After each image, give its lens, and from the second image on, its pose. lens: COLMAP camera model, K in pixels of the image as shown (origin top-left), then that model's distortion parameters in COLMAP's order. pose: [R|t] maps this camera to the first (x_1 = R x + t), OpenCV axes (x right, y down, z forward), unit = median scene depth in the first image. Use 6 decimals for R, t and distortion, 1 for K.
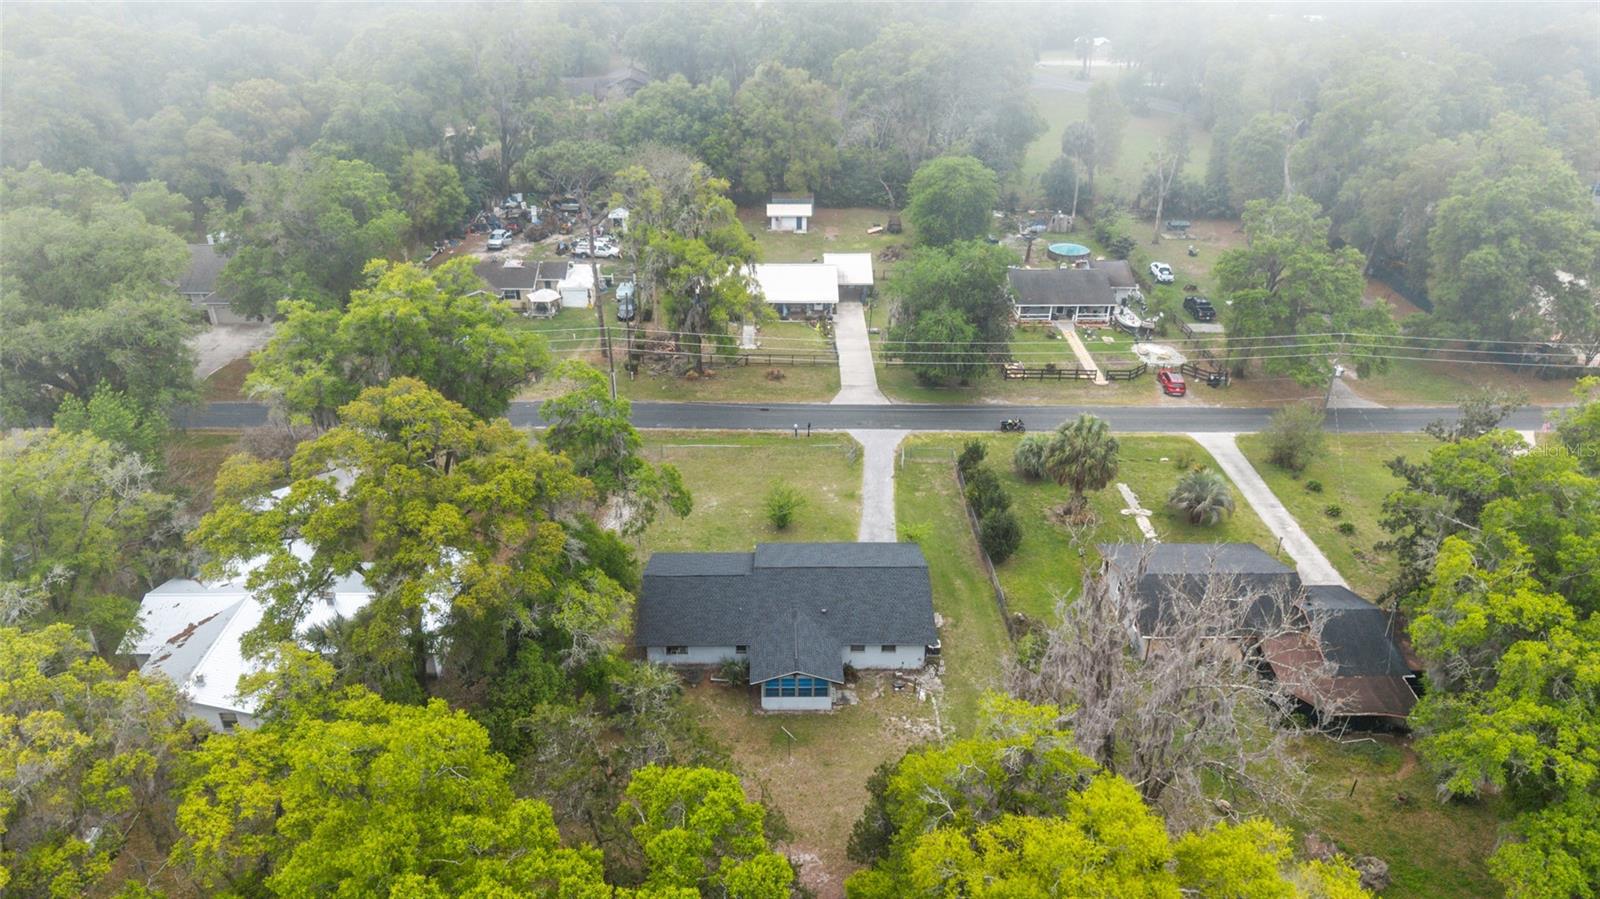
lens RADIAL K [[1074.0, 0, 783.5], [0, 1074.0, 445.9], [0, 0, 1]] dist [0.029327, -0.030755]
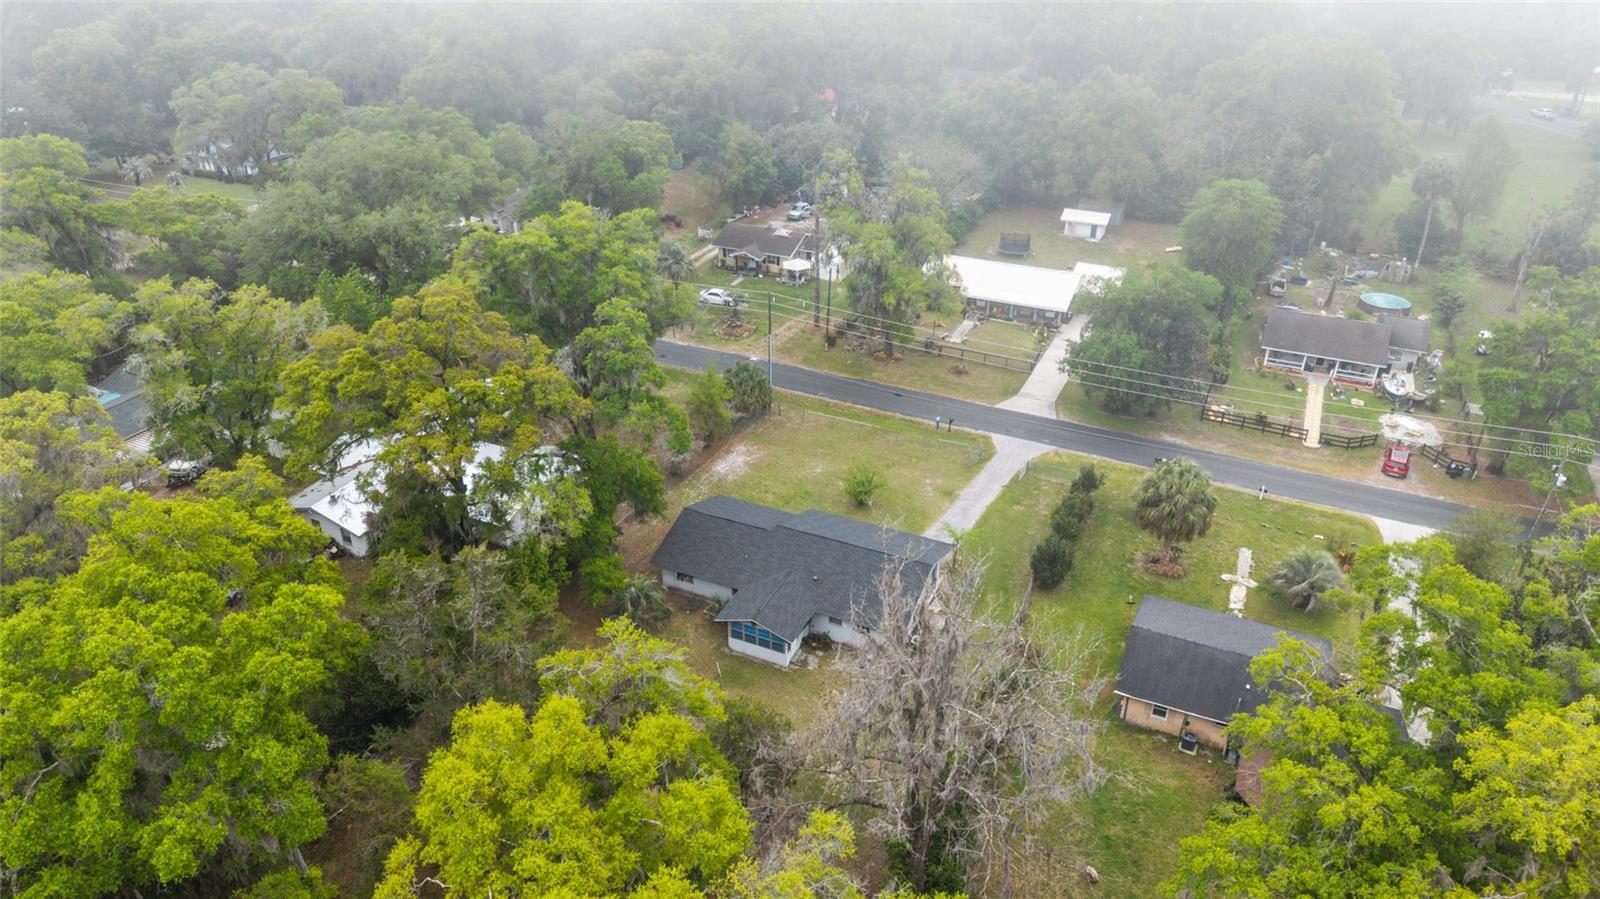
lens RADIAL K [[1074.0, 0, 783.1], [0, 1074.0, 437.2], [0, 0, 1]] dist [0.029327, -0.030755]
pose [[0.898904, 0.205136, -0.387157, 0.251617], [-0.206005, 0.977743, 0.039755, -0.010633], [0.386696, 0.044020, 0.921156, 0.008903]]
